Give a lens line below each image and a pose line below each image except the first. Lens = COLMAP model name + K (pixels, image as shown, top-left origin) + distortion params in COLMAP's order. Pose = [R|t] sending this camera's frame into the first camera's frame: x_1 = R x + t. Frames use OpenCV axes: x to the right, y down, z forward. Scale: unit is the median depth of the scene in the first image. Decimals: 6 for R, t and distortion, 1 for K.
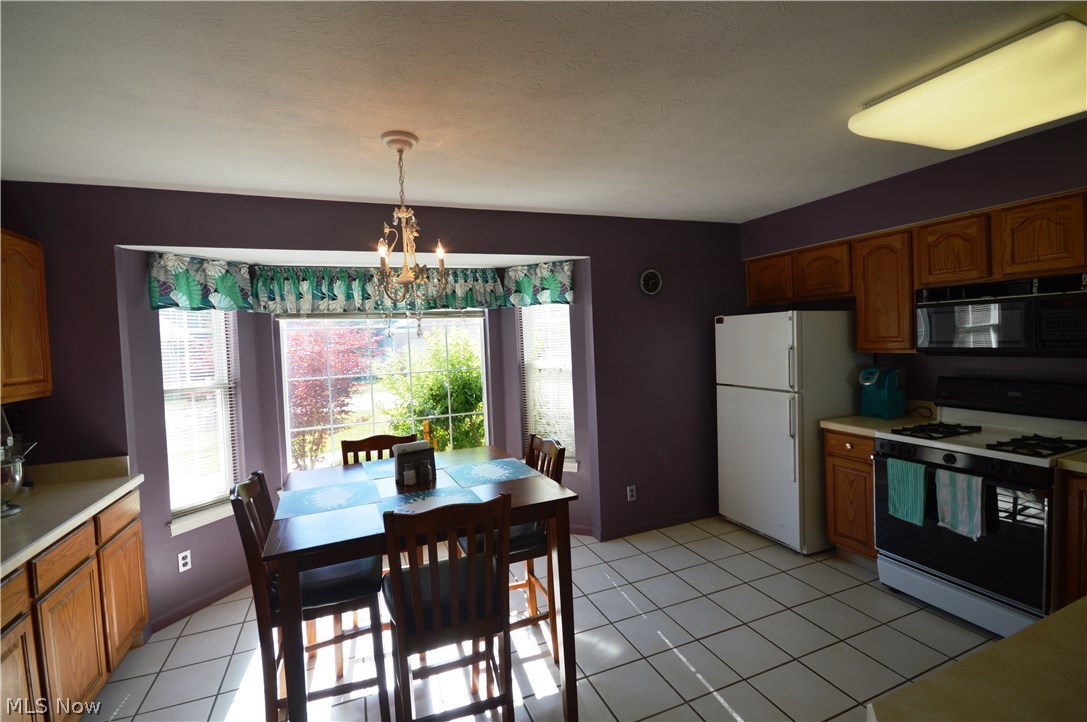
lens RADIAL K [[485.3, 0, 544.3], [0, 485.3, 353.7], [0, 0, 1]] dist [0.001132, 0.000189]
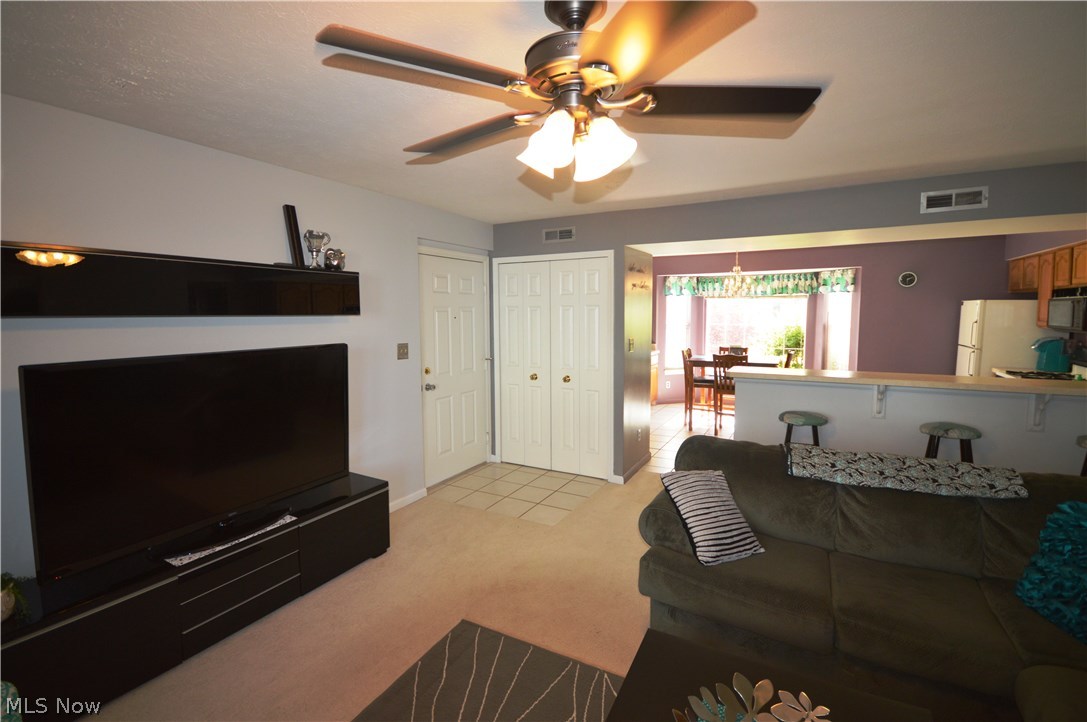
lens RADIAL K [[485.3, 0, 544.3], [0, 485.3, 353.7], [0, 0, 1]] dist [0.001132, 0.000189]
pose [[0.628688, 0.105677, -0.770444, 0.845437], [-0.047158, 0.994081, 0.097871, 0.002400], [0.776227, -0.025198, 0.629950, -1.167277]]
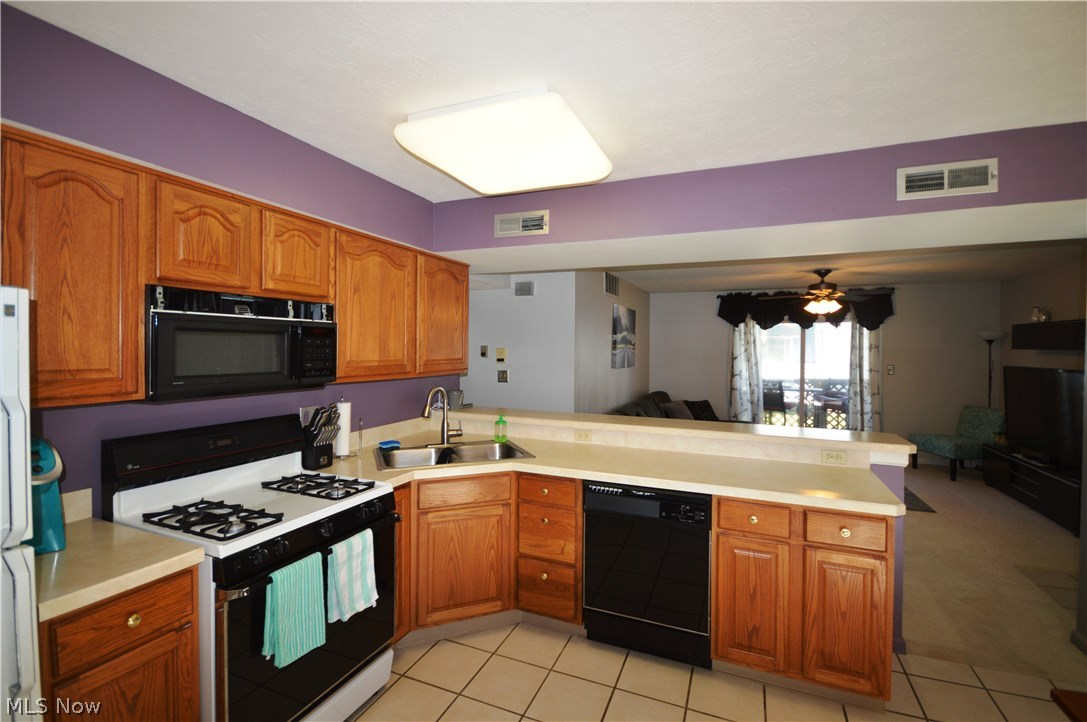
lens RADIAL K [[485.3, 0, 544.3], [0, 485.3, 353.7], [0, 0, 1]] dist [0.001132, 0.000189]
pose [[-0.710254, 0.030884, 0.703268, 0.048436], [0.048867, 0.998790, 0.005490, -0.029384], [-0.702248, 0.038266, -0.710904, 0.941112]]
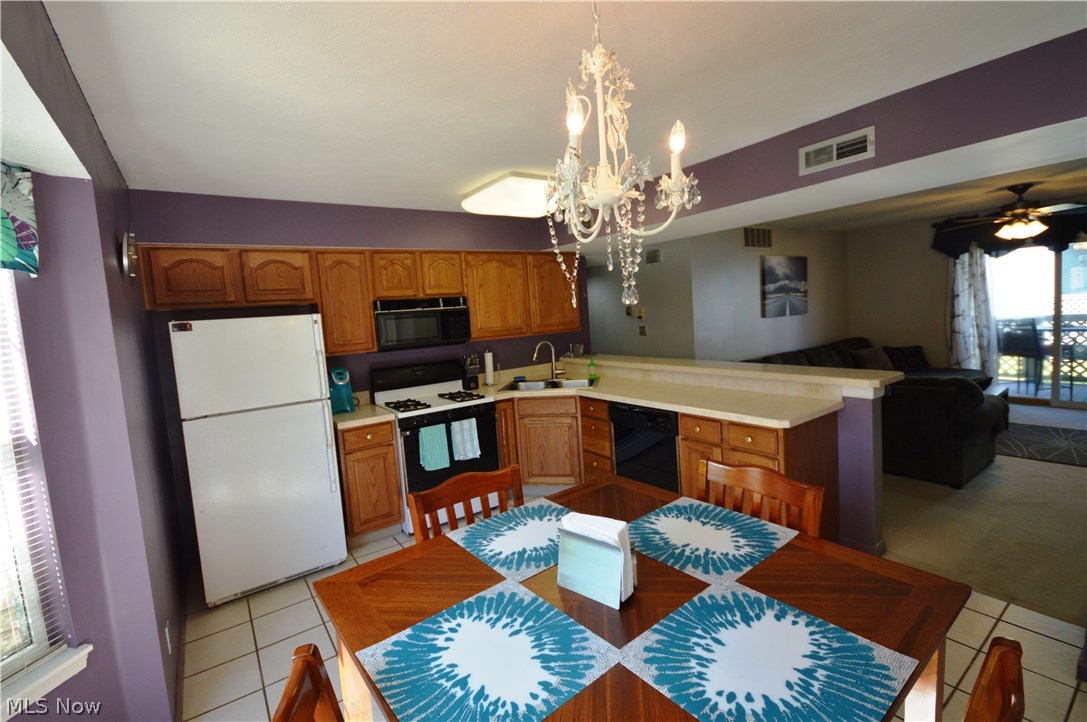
lens RADIAL K [[485.3, 0, 544.3], [0, 485.3, 353.7], [0, 0, 1]] dist [0.001132, 0.000189]
pose [[-0.227416, -0.025670, 0.973459, -0.490717], [0.112530, 0.992263, 0.052455, -0.010522], [-0.967274, 0.121473, -0.222768, 0.756410]]
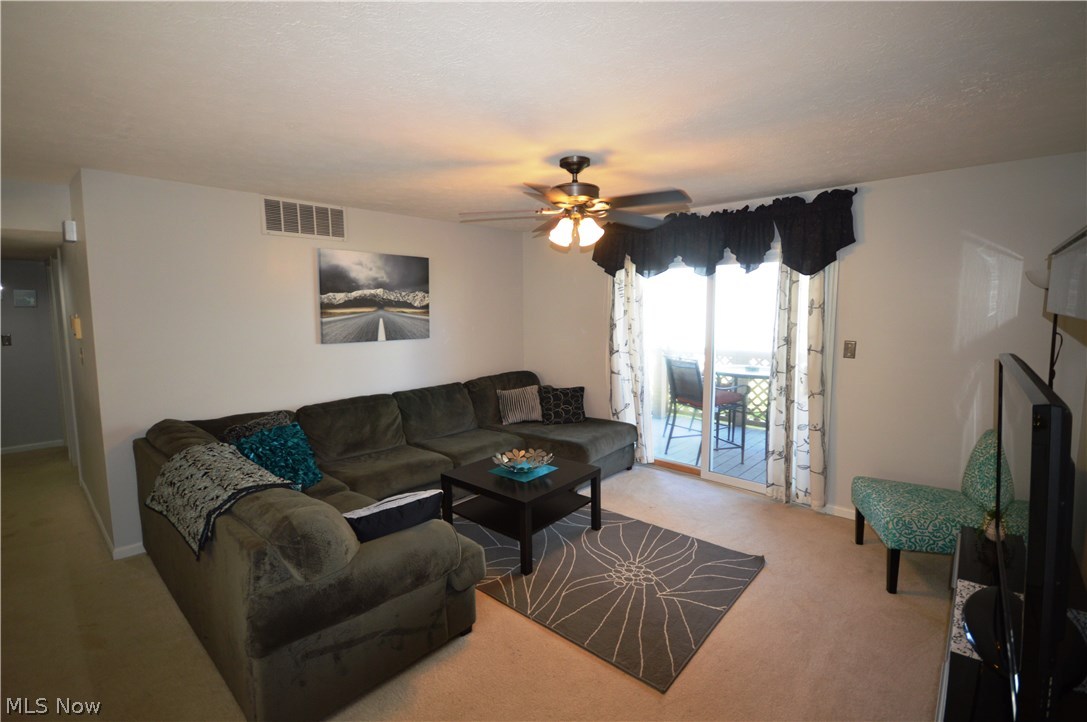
lens RADIAL K [[485.3, 0, 544.3], [0, 485.3, 353.7], [0, 0, 1]] dist [0.001132, 0.000189]
pose [[-0.434154, -0.042494, 0.899836, -0.211880], [0.056719, 0.995615, 0.074383, 0.011245], [-0.899051, 0.083332, -0.429840, -0.429755]]
